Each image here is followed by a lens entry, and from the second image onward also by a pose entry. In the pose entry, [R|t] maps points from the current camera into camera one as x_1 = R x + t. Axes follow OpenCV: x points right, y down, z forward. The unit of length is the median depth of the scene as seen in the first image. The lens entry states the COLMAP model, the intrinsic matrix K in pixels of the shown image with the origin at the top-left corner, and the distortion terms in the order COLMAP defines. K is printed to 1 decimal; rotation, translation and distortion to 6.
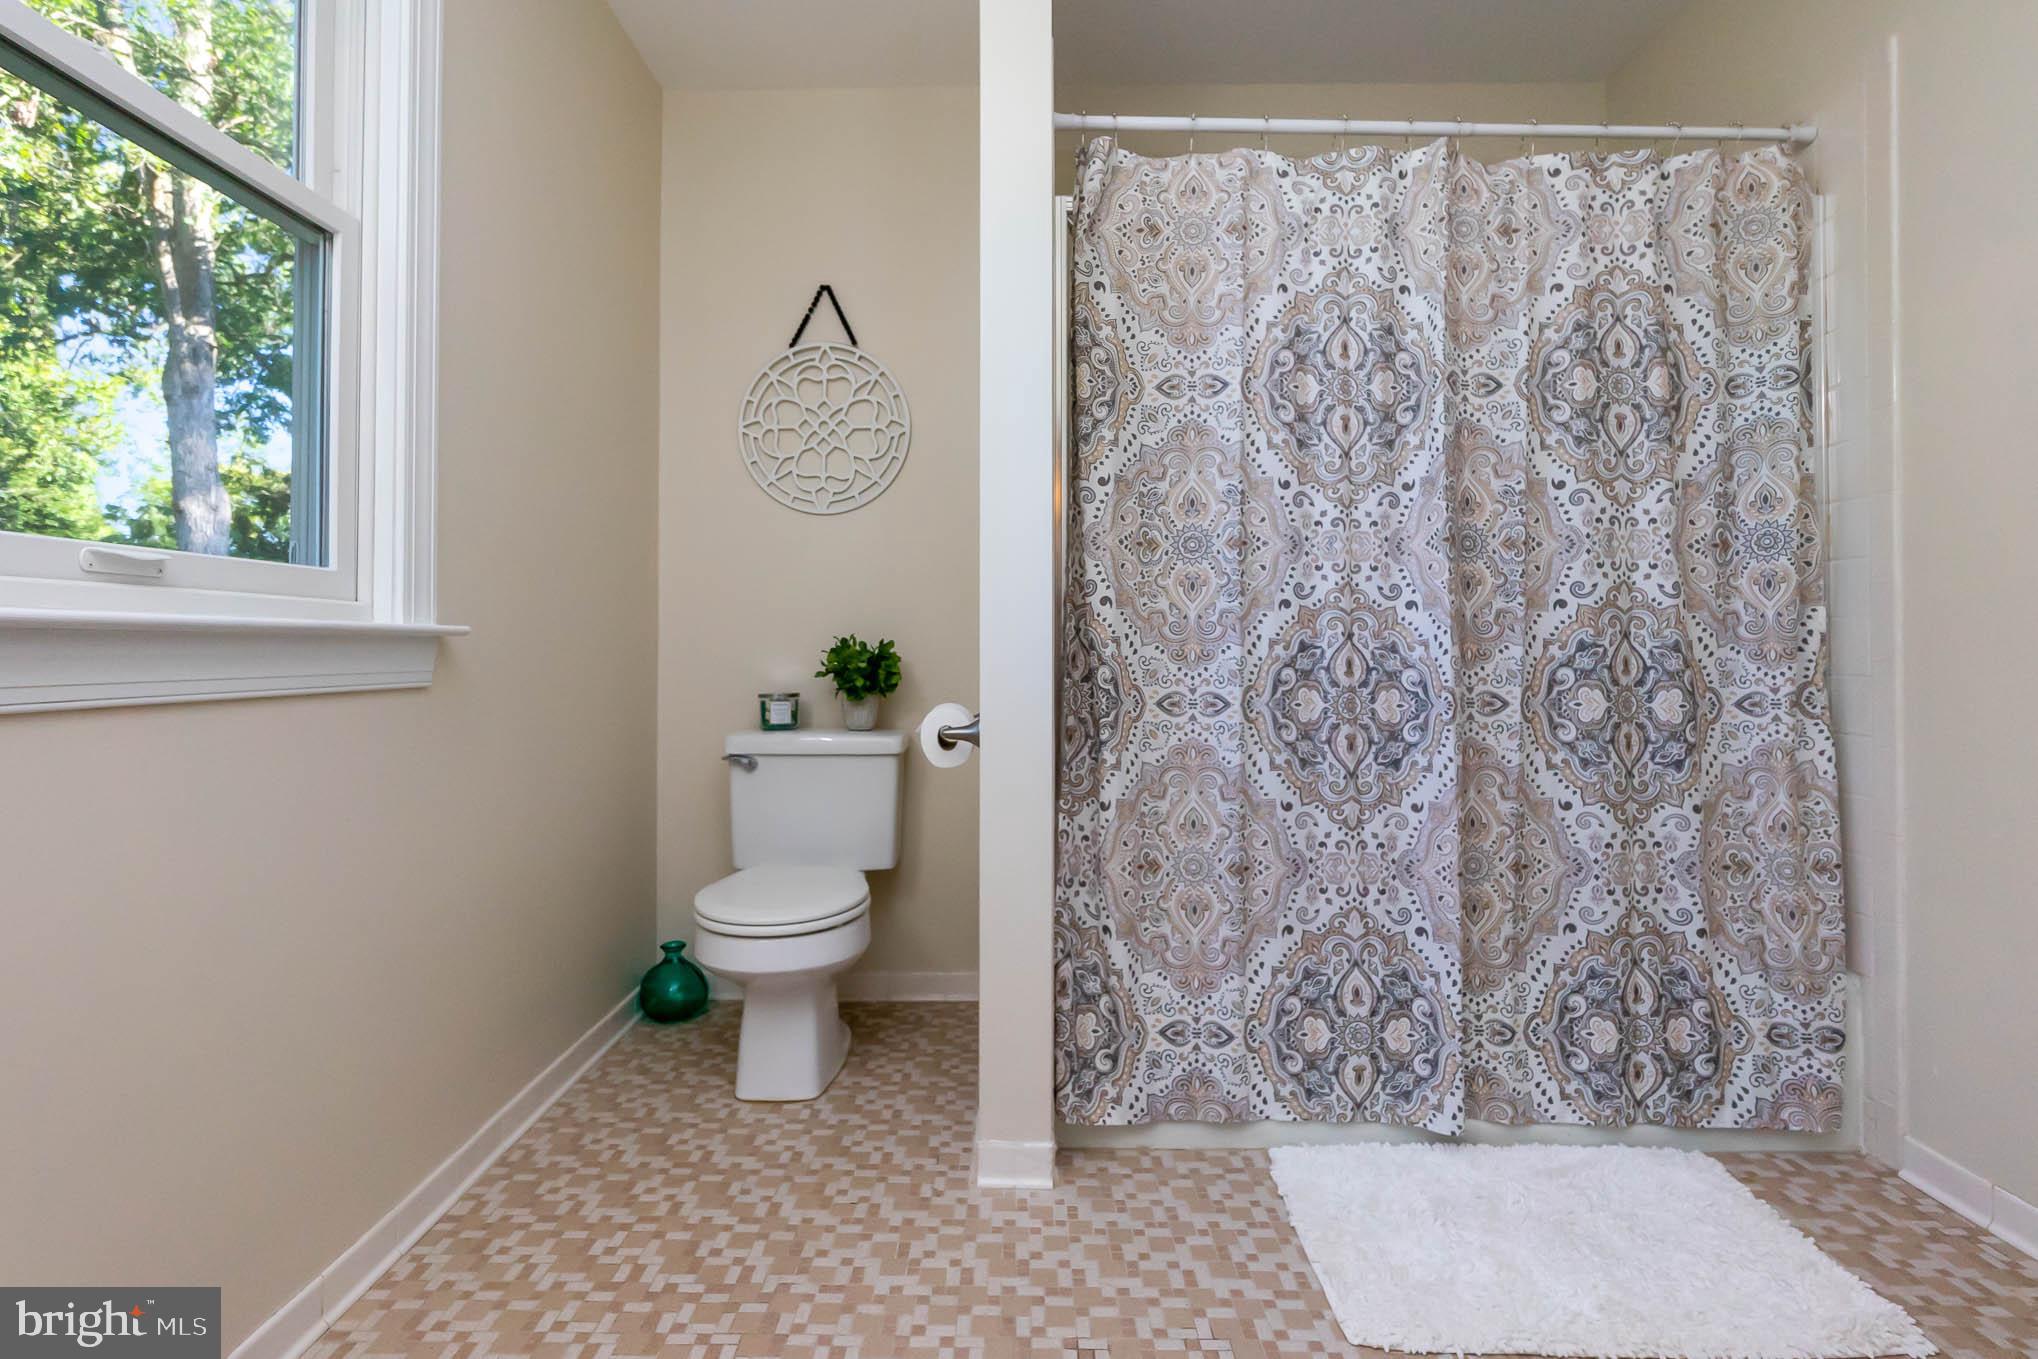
lens RADIAL K [[956.6, 0, 1009.6], [0, 956.6, 634.5], [0, 0, 1]] dist [-0.009391, -0.000994]
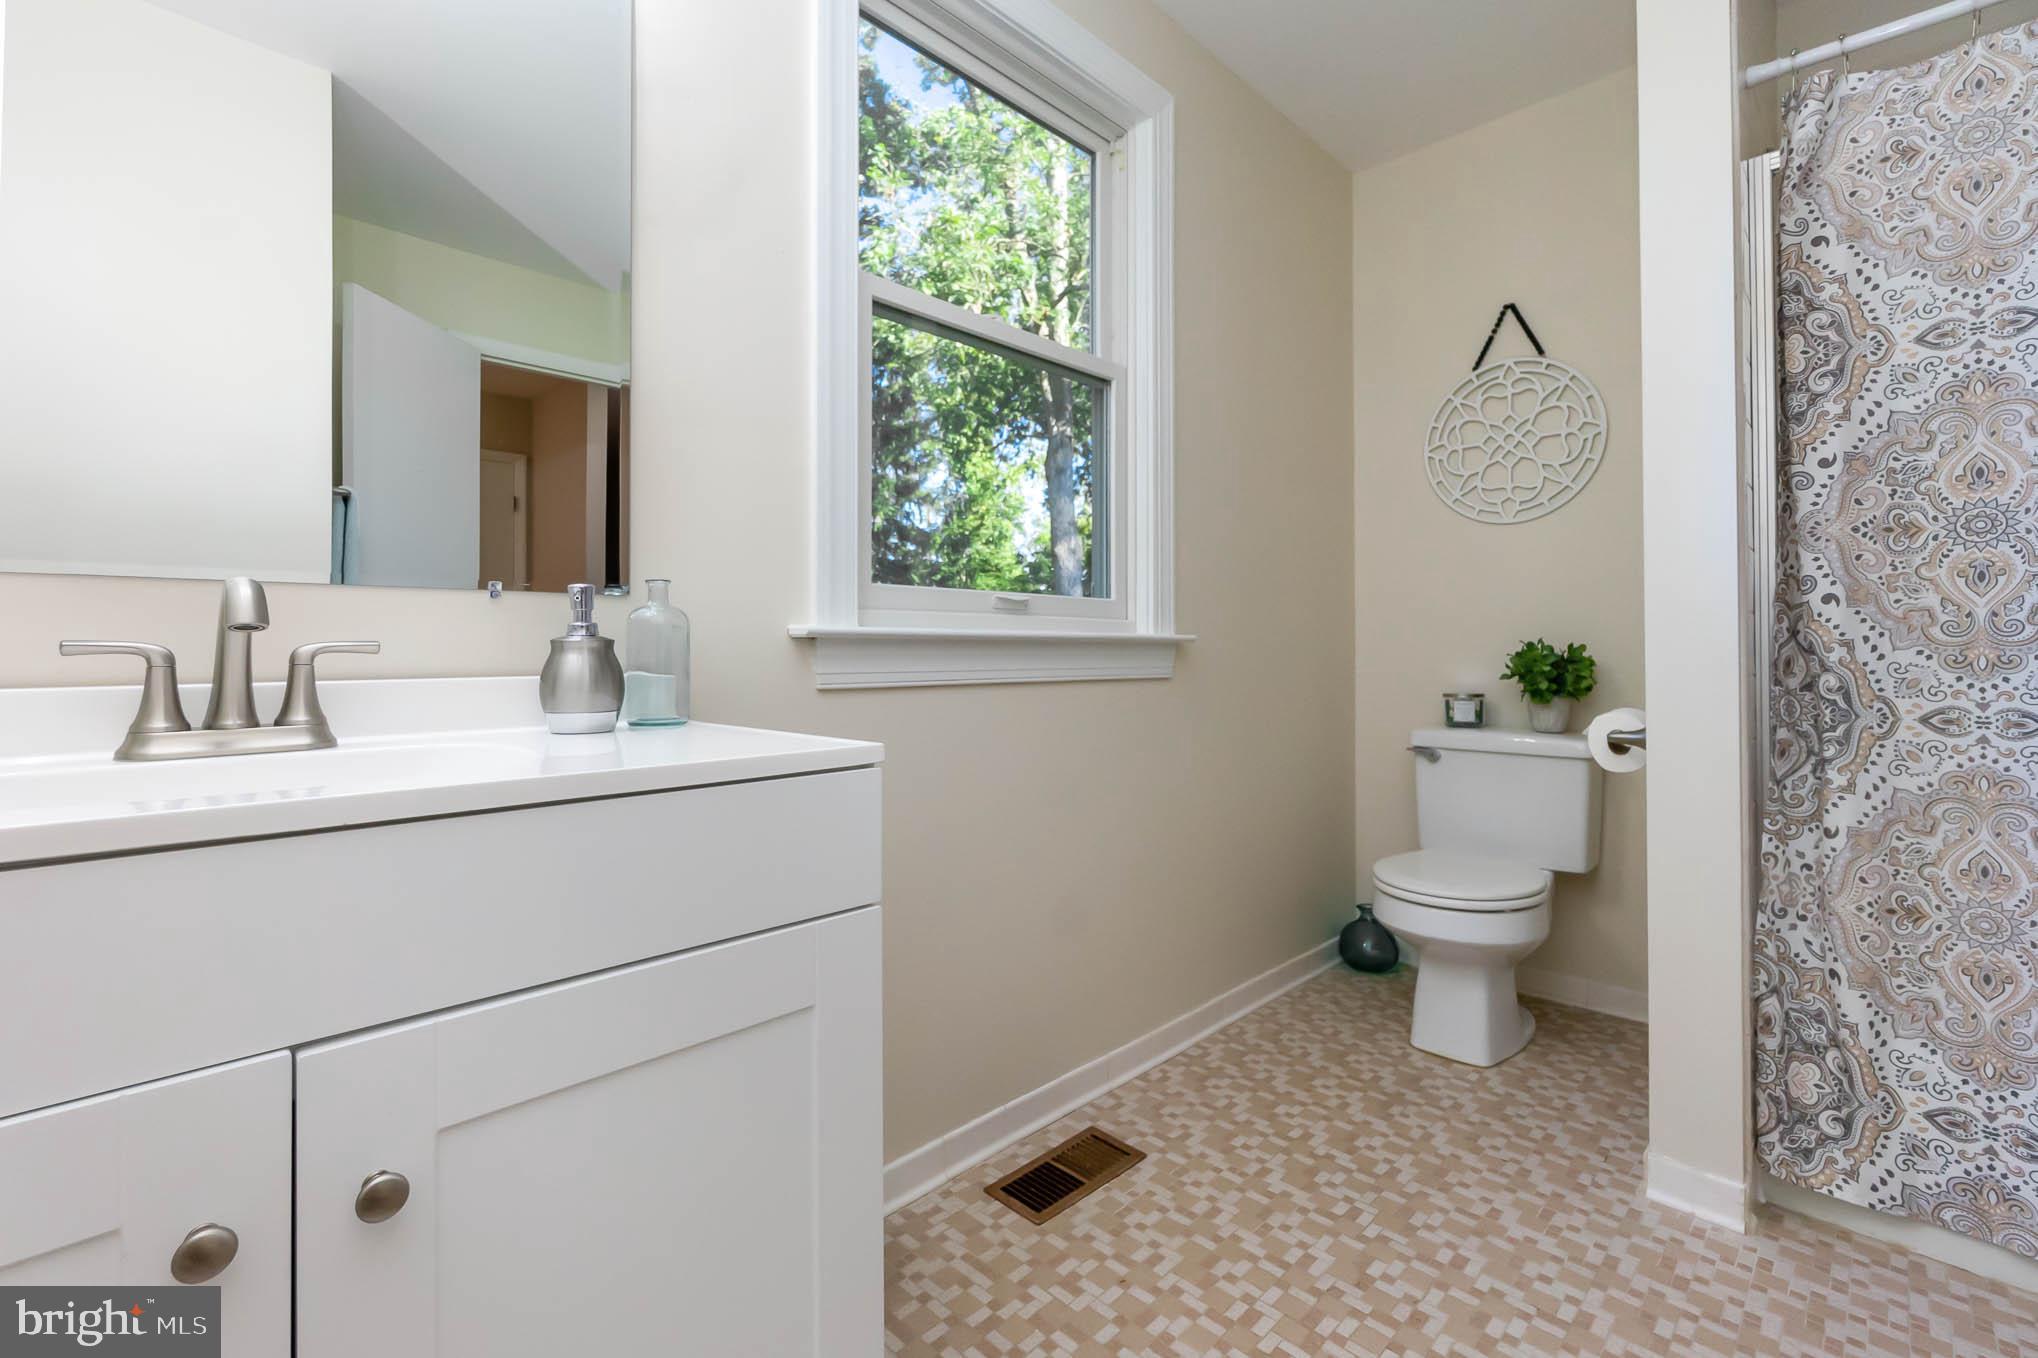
lens RADIAL K [[888.8, 0, 996.5], [0, 888.8, 639.0], [0, 0, 1]] dist [-0.001723, -0.000170]
pose [[0.705535, -0.006913, -0.708642, 0.136589], [0.007082, 0.999971, -0.002704, -0.001643], [0.708640, -0.003111, 0.705563, -0.115734]]
